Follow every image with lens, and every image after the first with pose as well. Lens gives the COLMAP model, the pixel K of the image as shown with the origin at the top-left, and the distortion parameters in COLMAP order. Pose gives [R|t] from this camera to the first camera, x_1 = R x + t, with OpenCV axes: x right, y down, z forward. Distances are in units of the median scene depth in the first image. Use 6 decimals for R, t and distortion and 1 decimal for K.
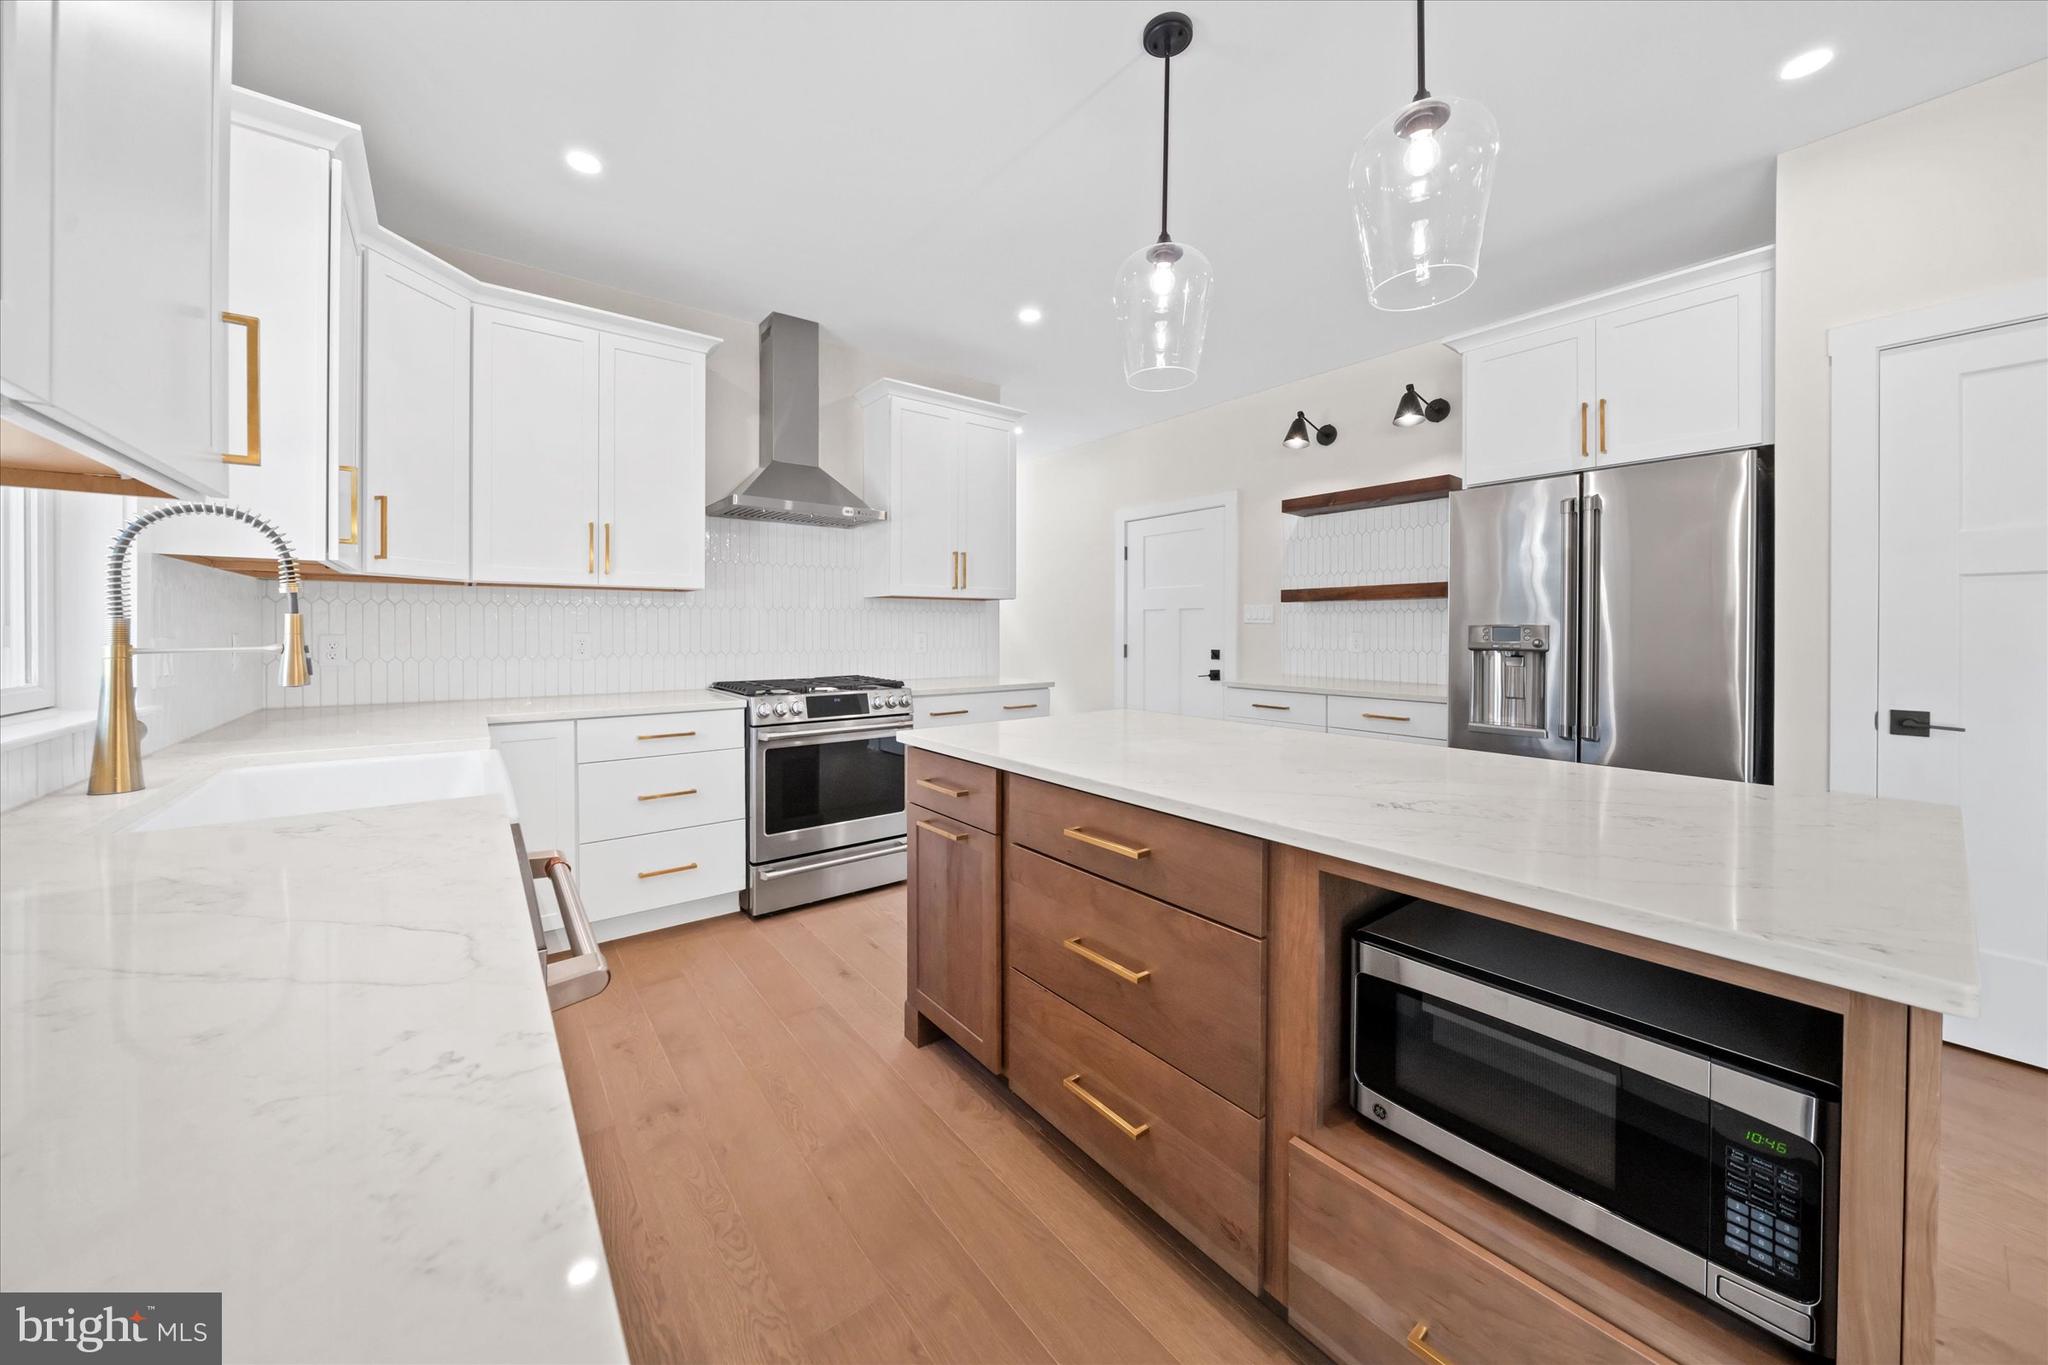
lens RADIAL K [[770.9, 0, 1014.5], [0, 770.9, 684.2], [0, 0, 1]] dist [0.000405, 0.000028]
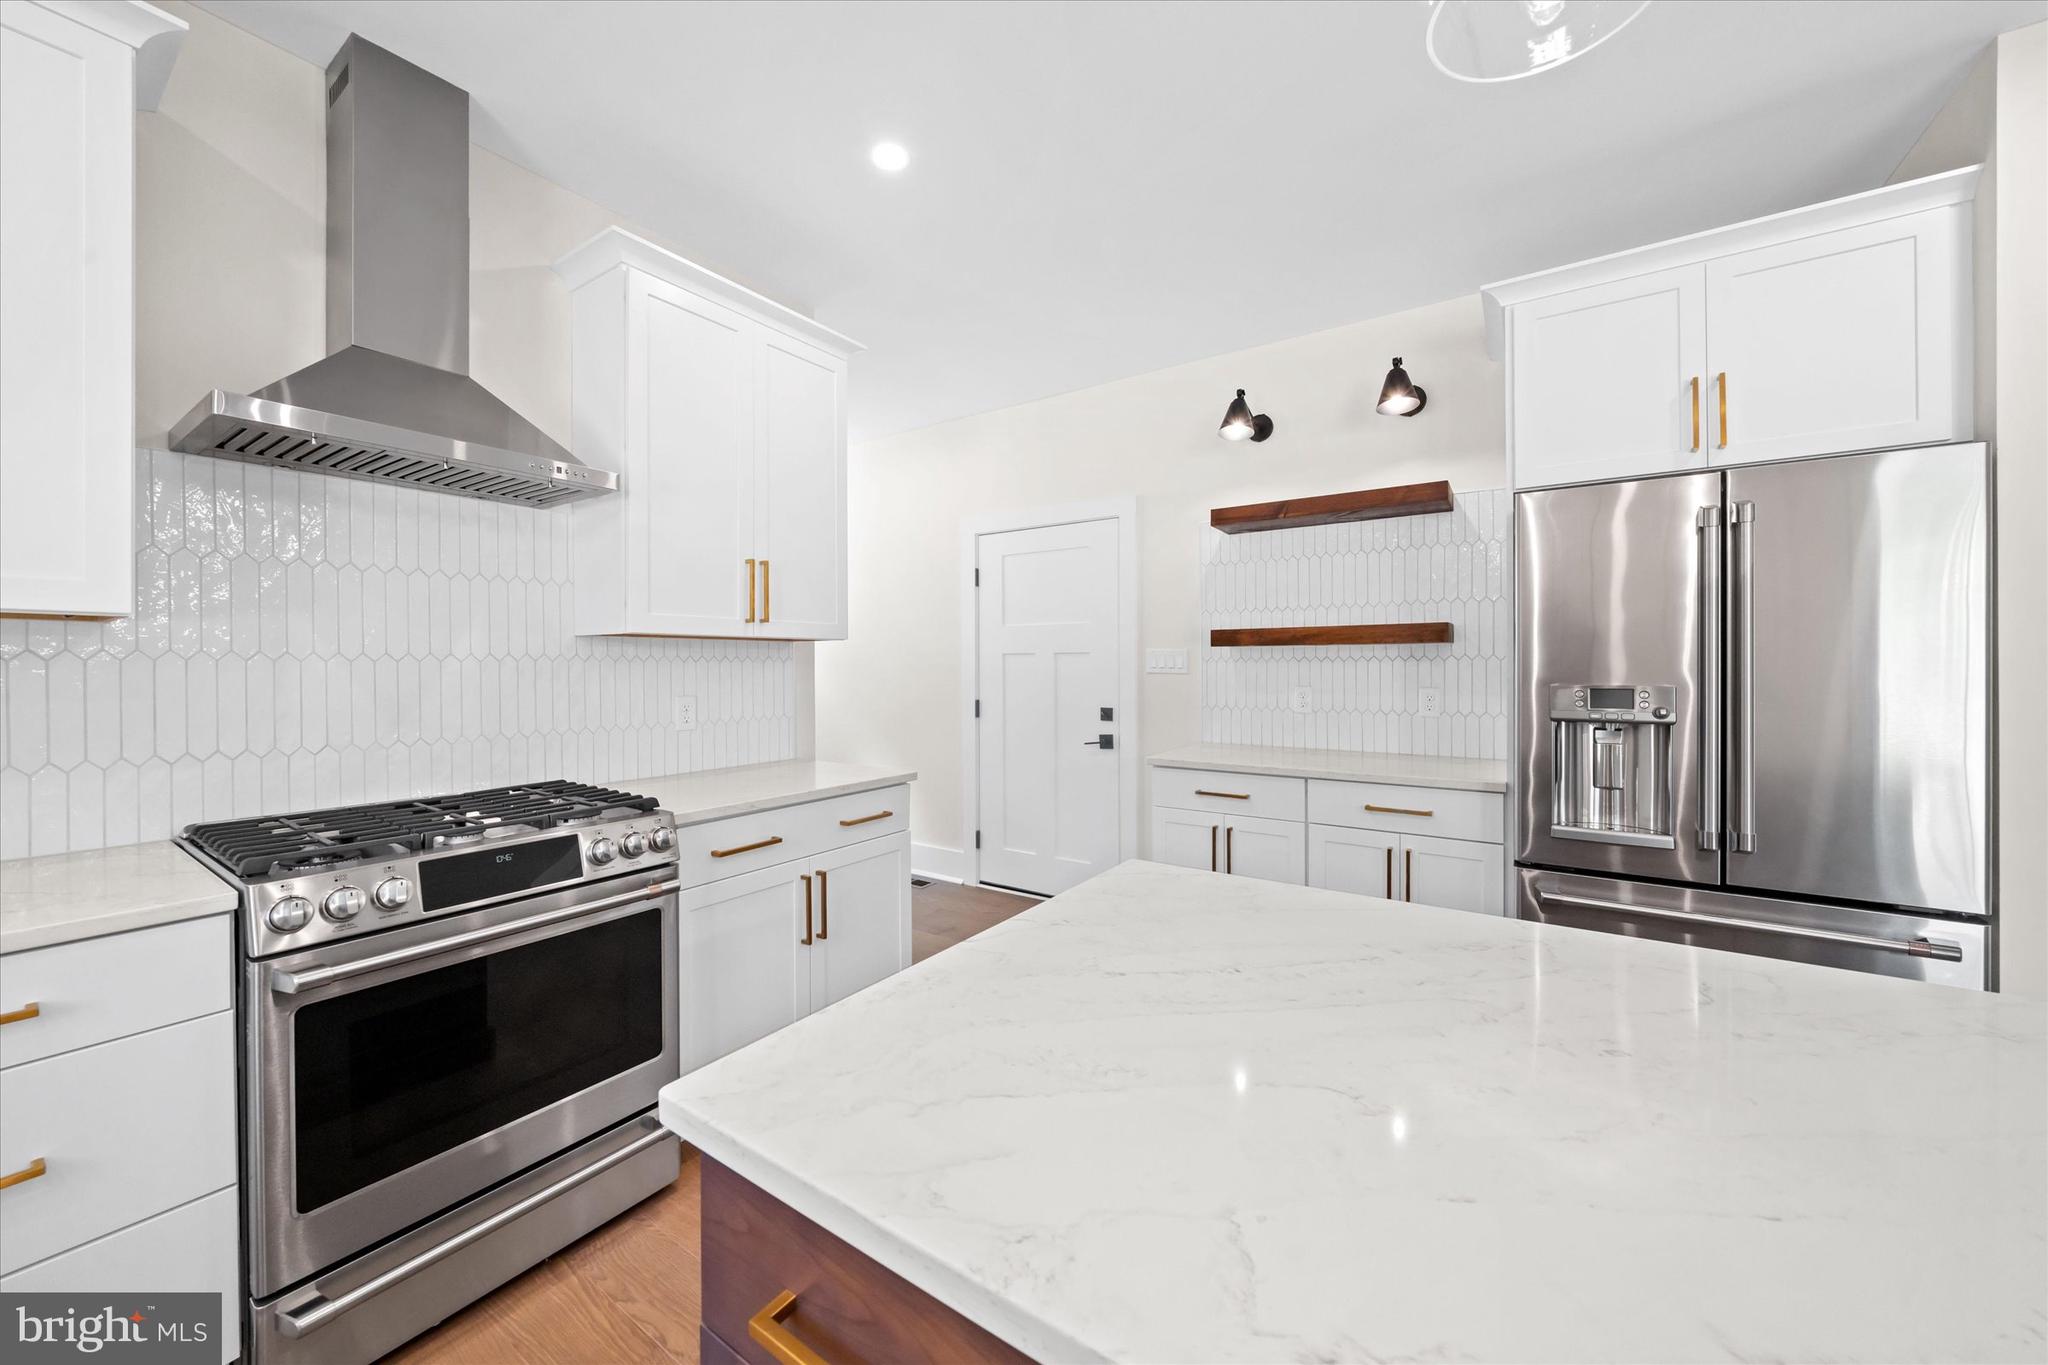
lens RADIAL K [[770.9, 0, 1014.5], [0, 770.9, 684.2], [0, 0, 1]] dist [0.000405, 0.000028]
pose [[0.951422, -0.010948, 0.307694, -0.072135], [0.024602, 0.998875, -0.040533, -0.052452], [-0.306904, 0.046134, 0.950622, 0.417642]]
